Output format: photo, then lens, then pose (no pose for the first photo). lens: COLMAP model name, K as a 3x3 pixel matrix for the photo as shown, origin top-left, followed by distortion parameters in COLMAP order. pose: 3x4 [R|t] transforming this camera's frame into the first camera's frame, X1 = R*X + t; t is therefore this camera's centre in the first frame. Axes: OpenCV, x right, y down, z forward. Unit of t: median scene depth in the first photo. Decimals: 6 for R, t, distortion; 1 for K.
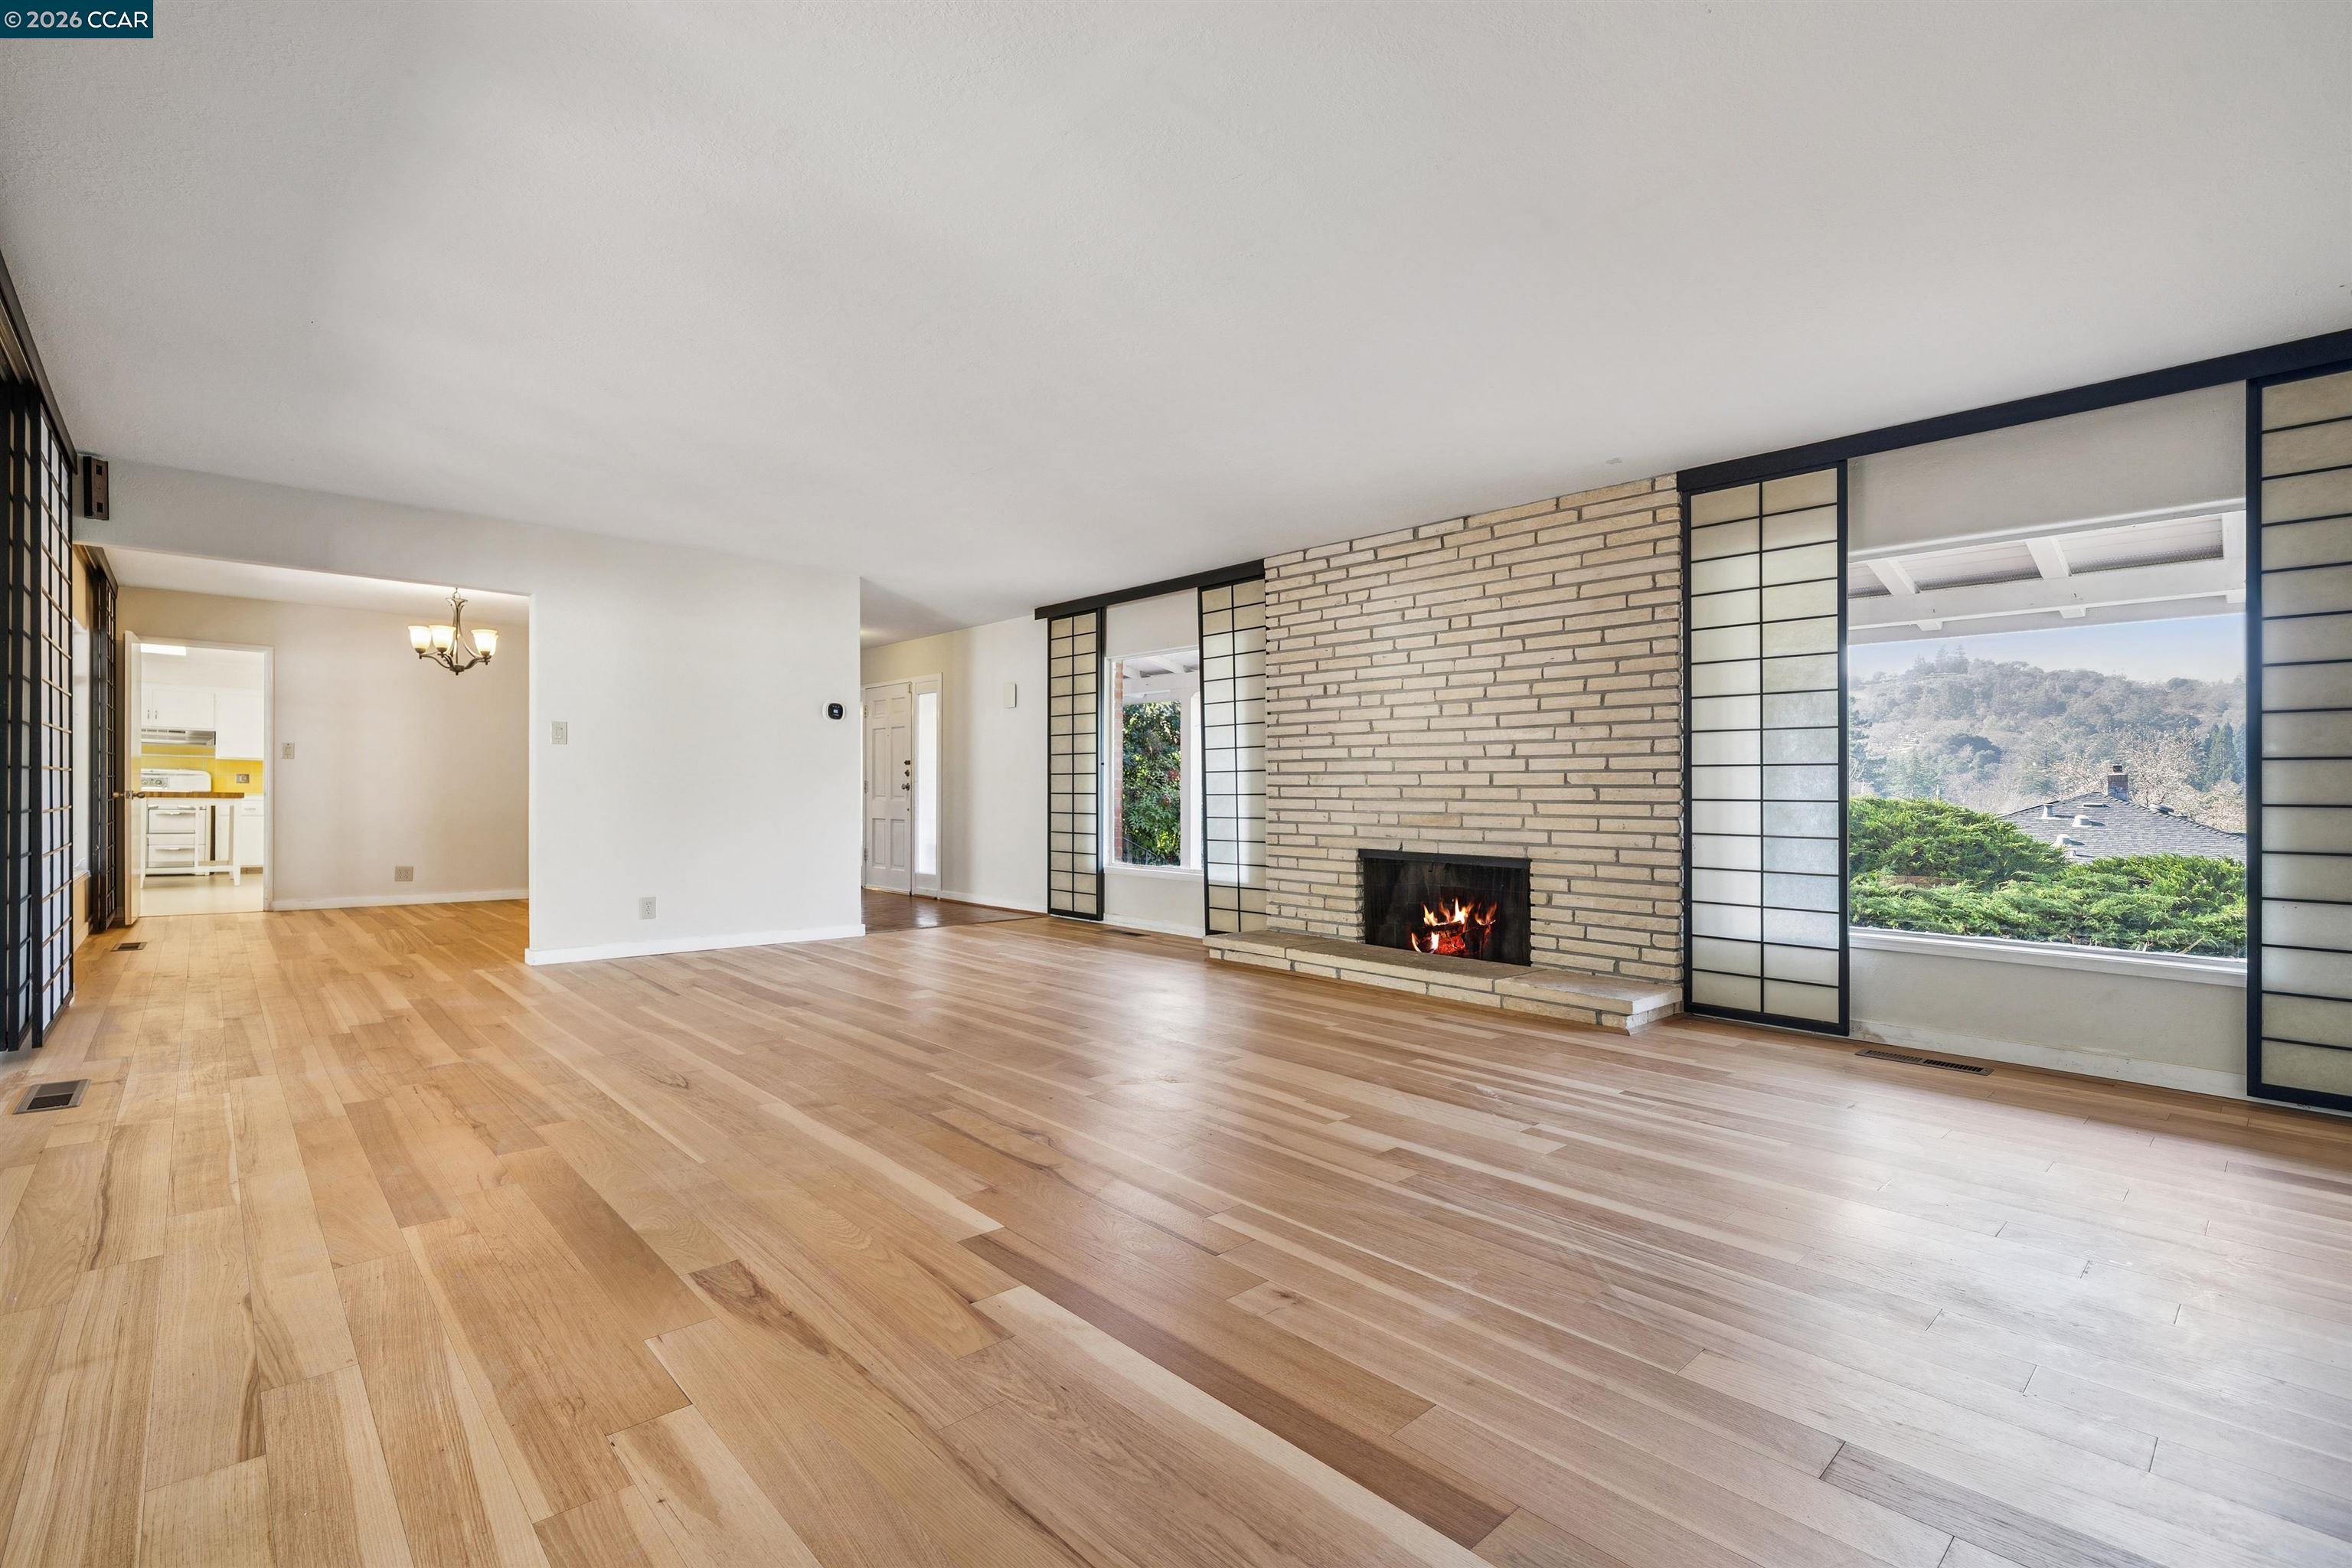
lens RADIAL K [[900.6, 0, 1176.0], [0, 900.6, 784.0], [0, 0, 1]] dist [0.000019, 0.000002]
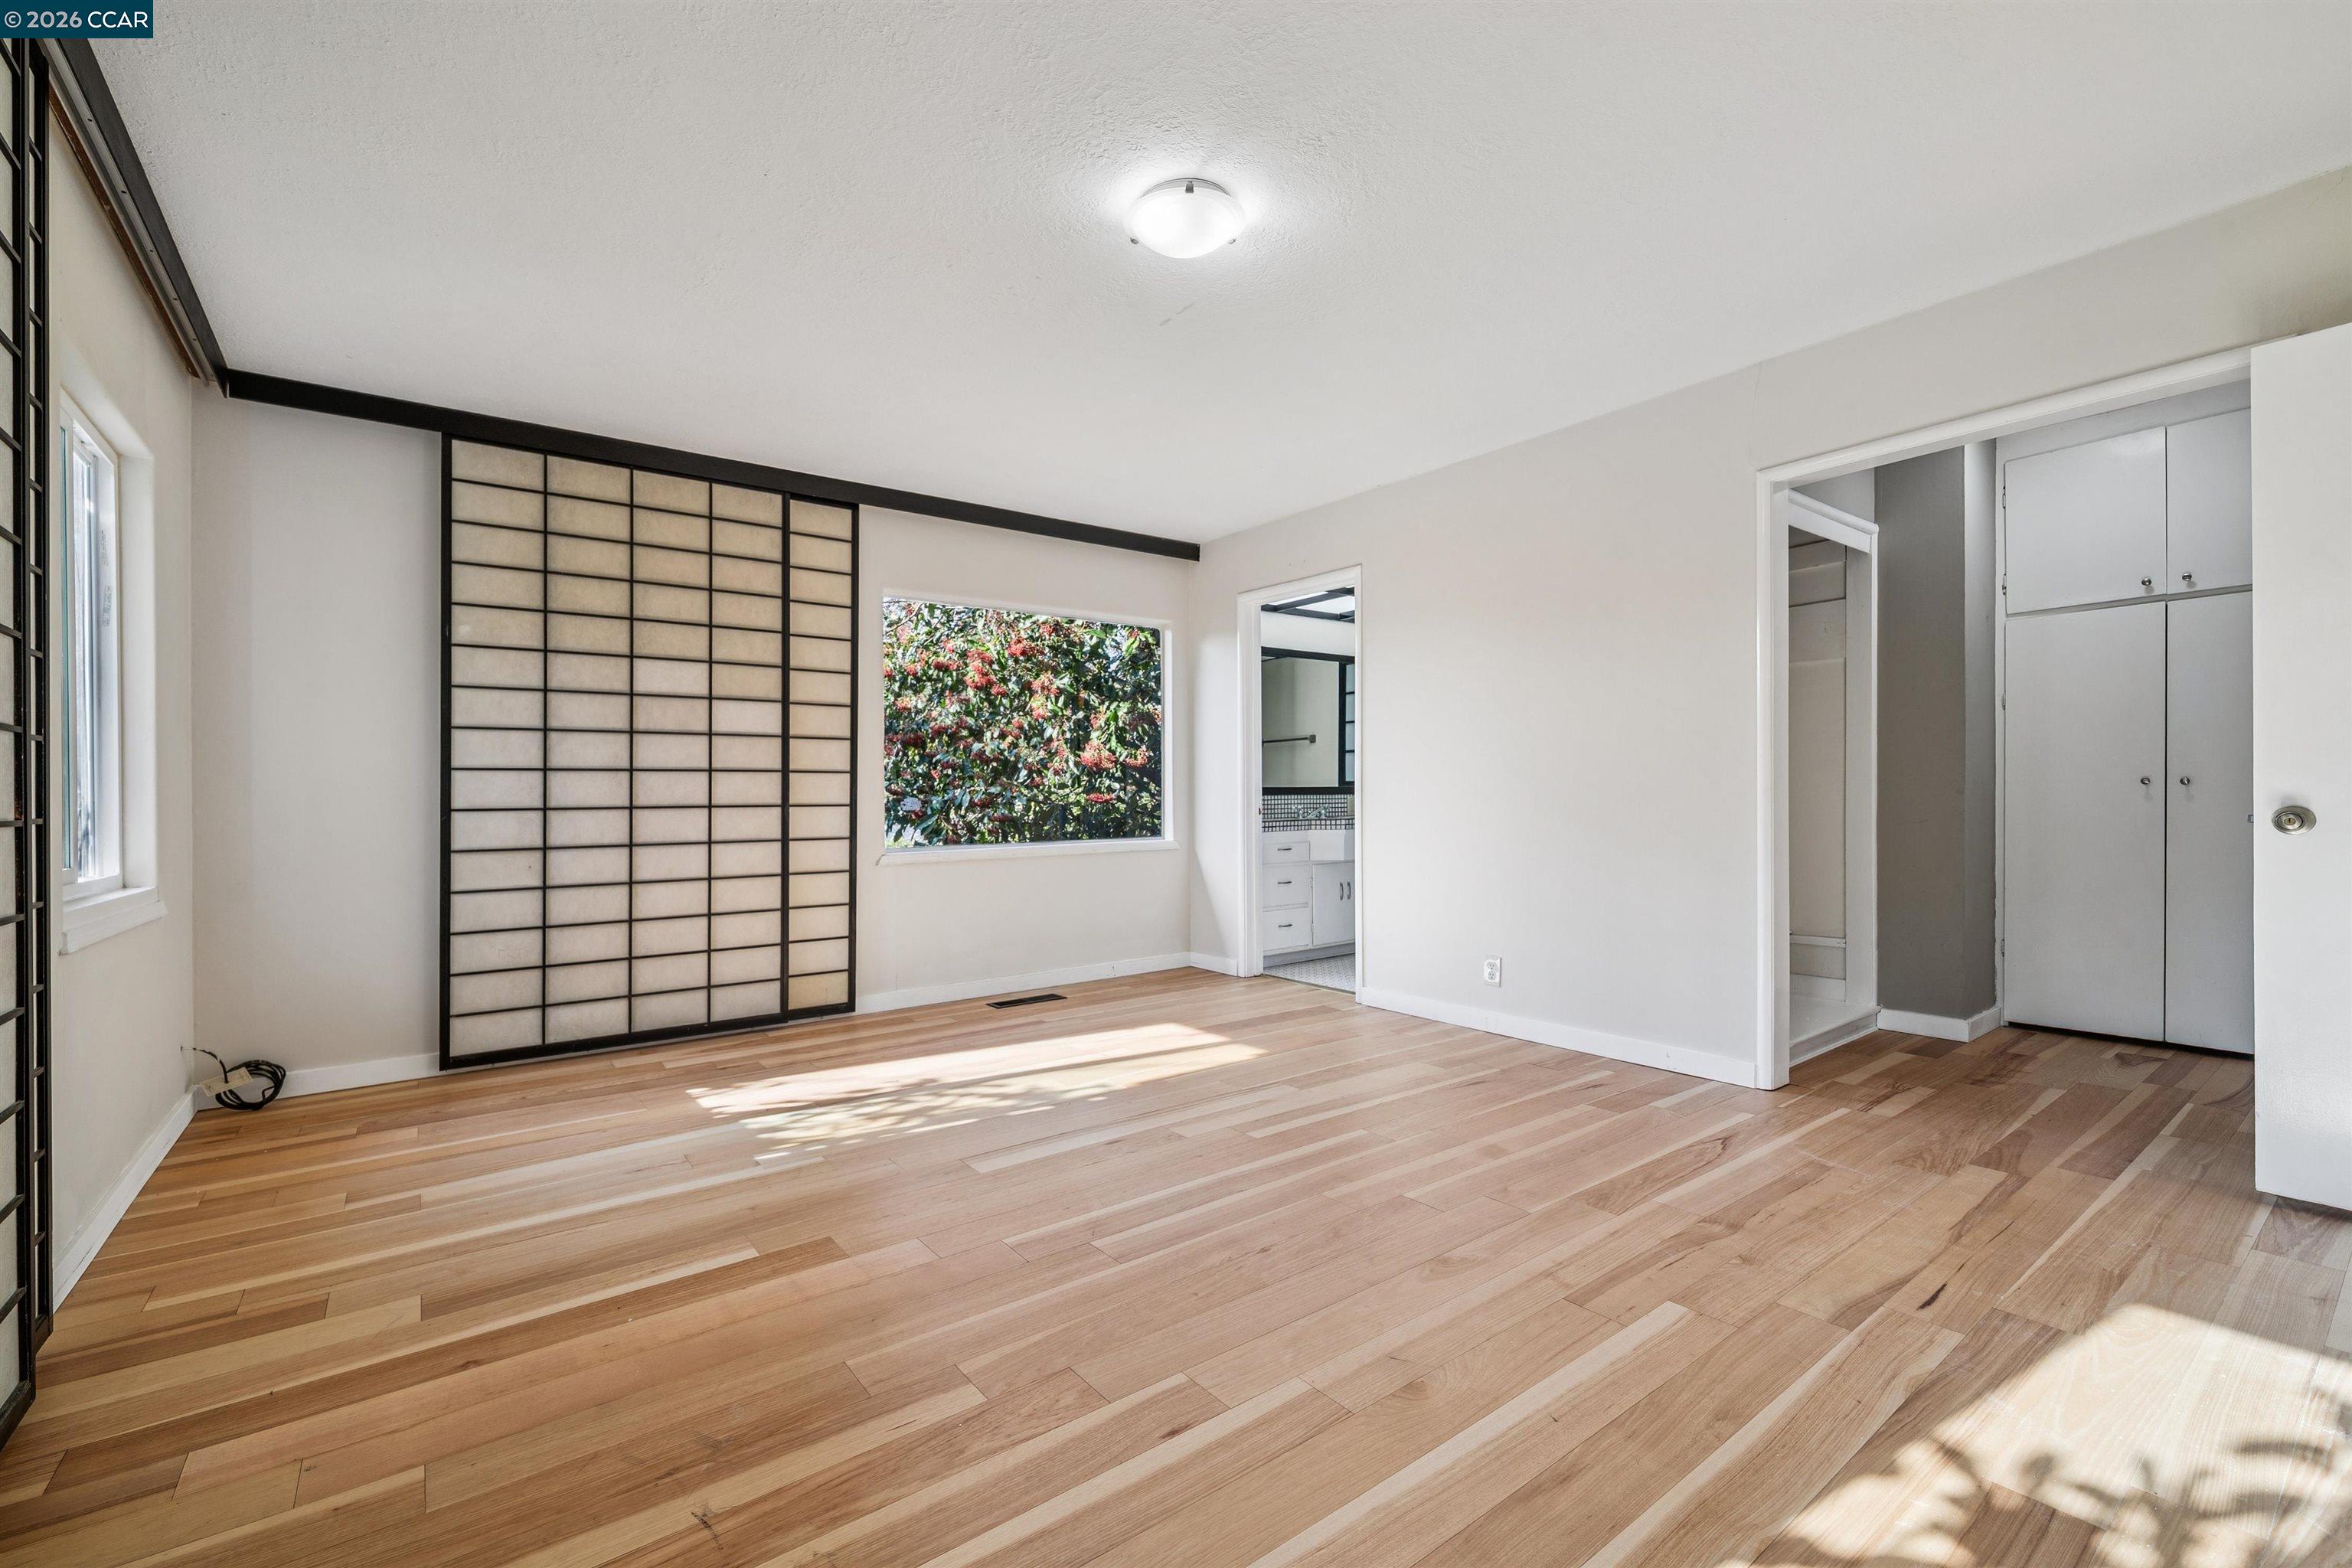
lens RADIAL K [[995.6, 0, 1176.0], [0, 995.6, 784.0], [0, 0, 1]] dist [0.000646, 0.000038]
pose [[0.172749, 0.004645, 0.984955, -0.592196], [0.002934, 0.999982, -0.005230, 0.001264], [-0.984962, 0.003793, 0.172732, 0.554126]]
